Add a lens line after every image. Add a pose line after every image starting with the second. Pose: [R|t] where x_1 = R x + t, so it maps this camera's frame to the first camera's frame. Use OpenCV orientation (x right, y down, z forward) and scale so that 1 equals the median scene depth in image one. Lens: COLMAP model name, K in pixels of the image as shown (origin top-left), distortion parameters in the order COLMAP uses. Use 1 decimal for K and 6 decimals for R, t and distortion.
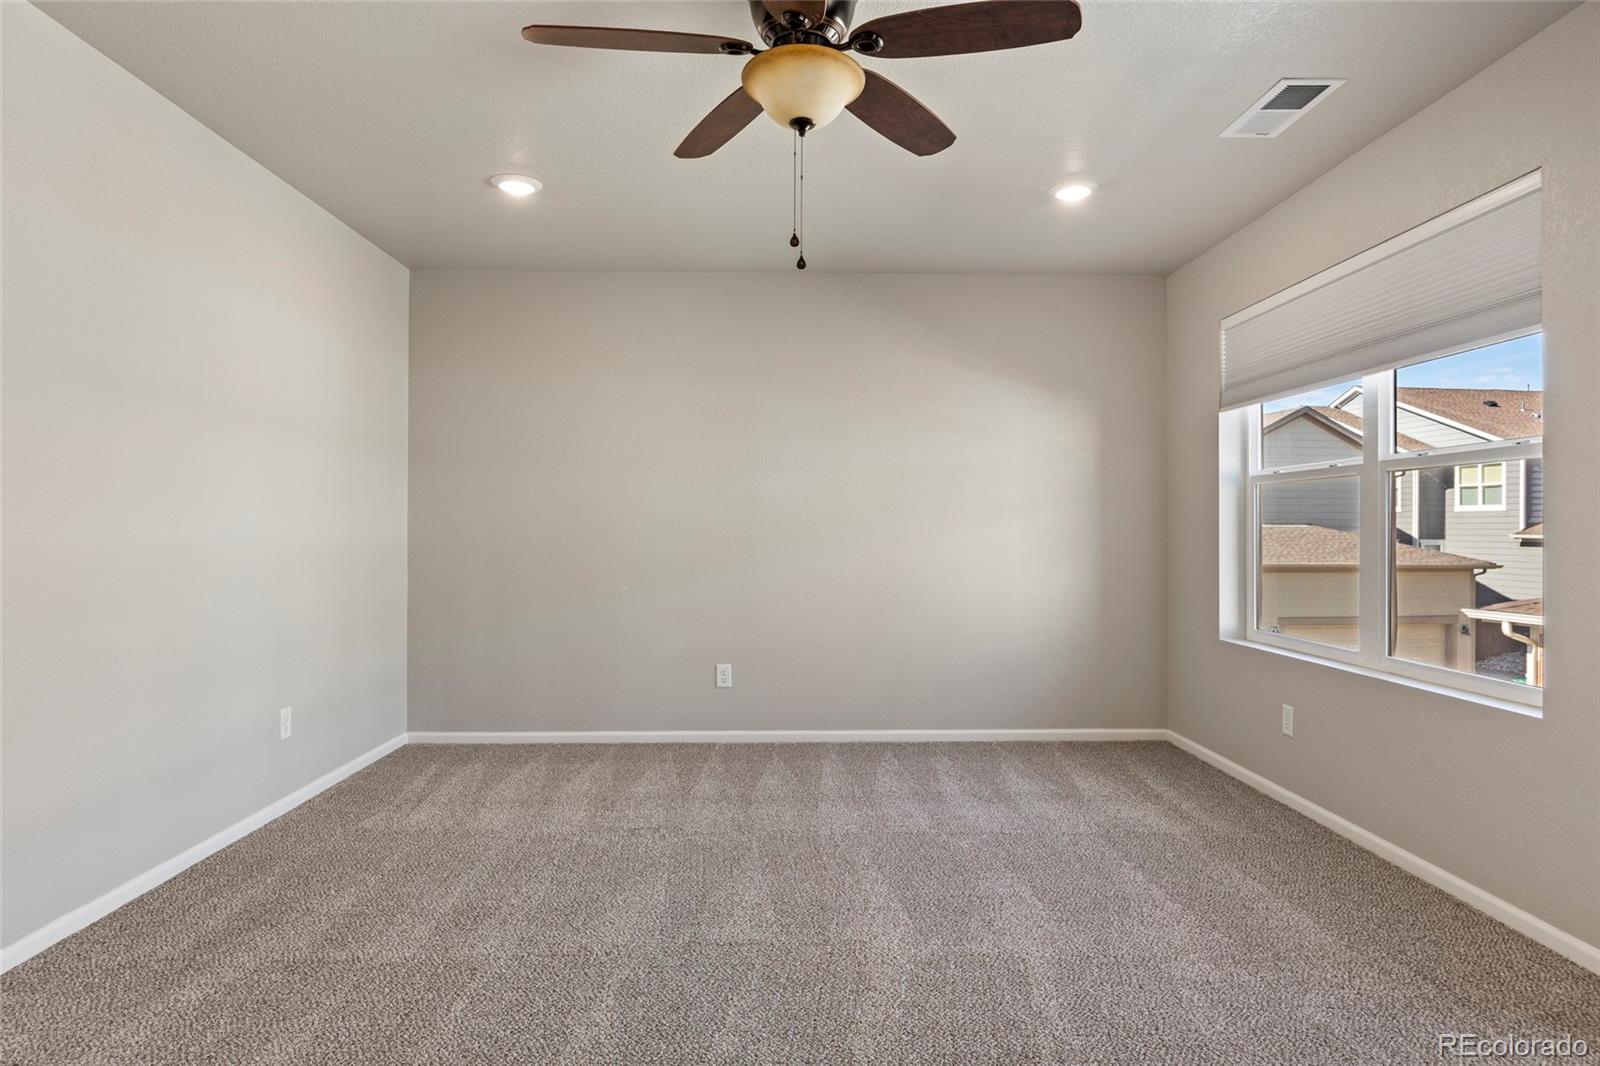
lens RADIAL K [[905.1, 0, 803.0], [0, 905.1, 525.8], [0, 0, 1]] dist [-0.013218, 0.002096]
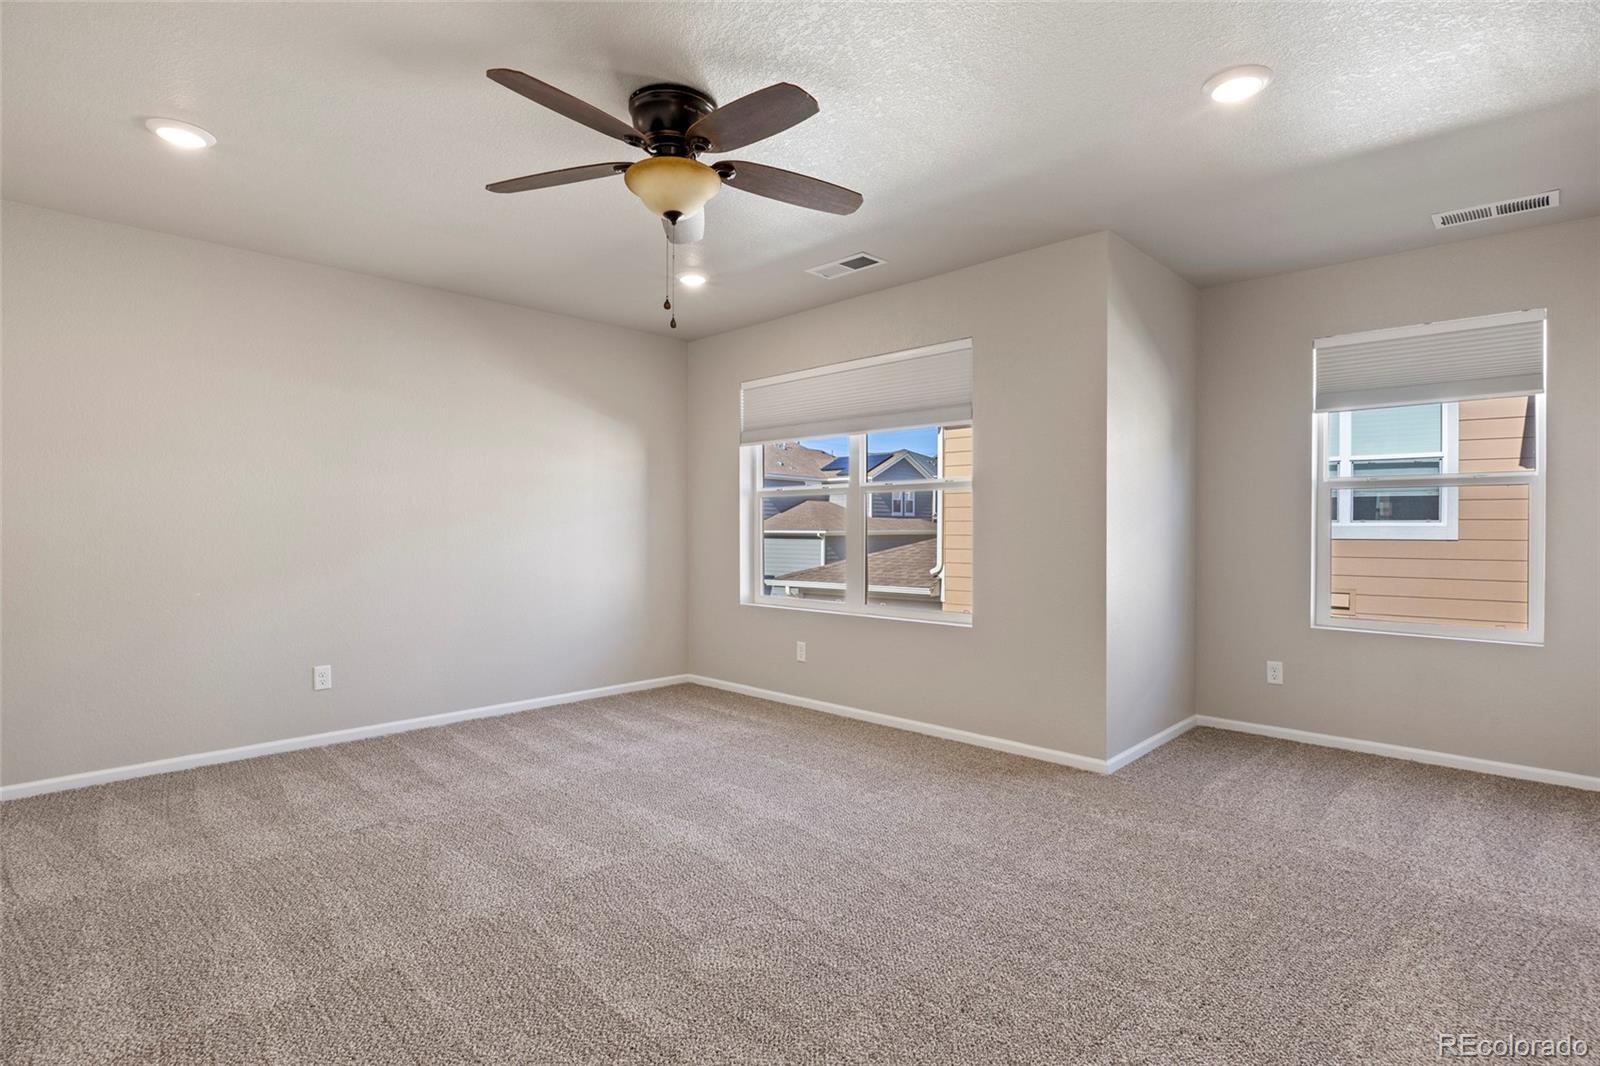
lens RADIAL K [[780.6, 0, 800.0], [0, 780.6, 533.0], [0, 0, 1]] dist [-0.013238, 0.000620]
pose [[0.719384, -0.006959, 0.694577, -0.420316], [-0.000721, 0.999942, 0.010765, -0.002036], [-0.694612, -0.008245, 0.719337, 0.045194]]
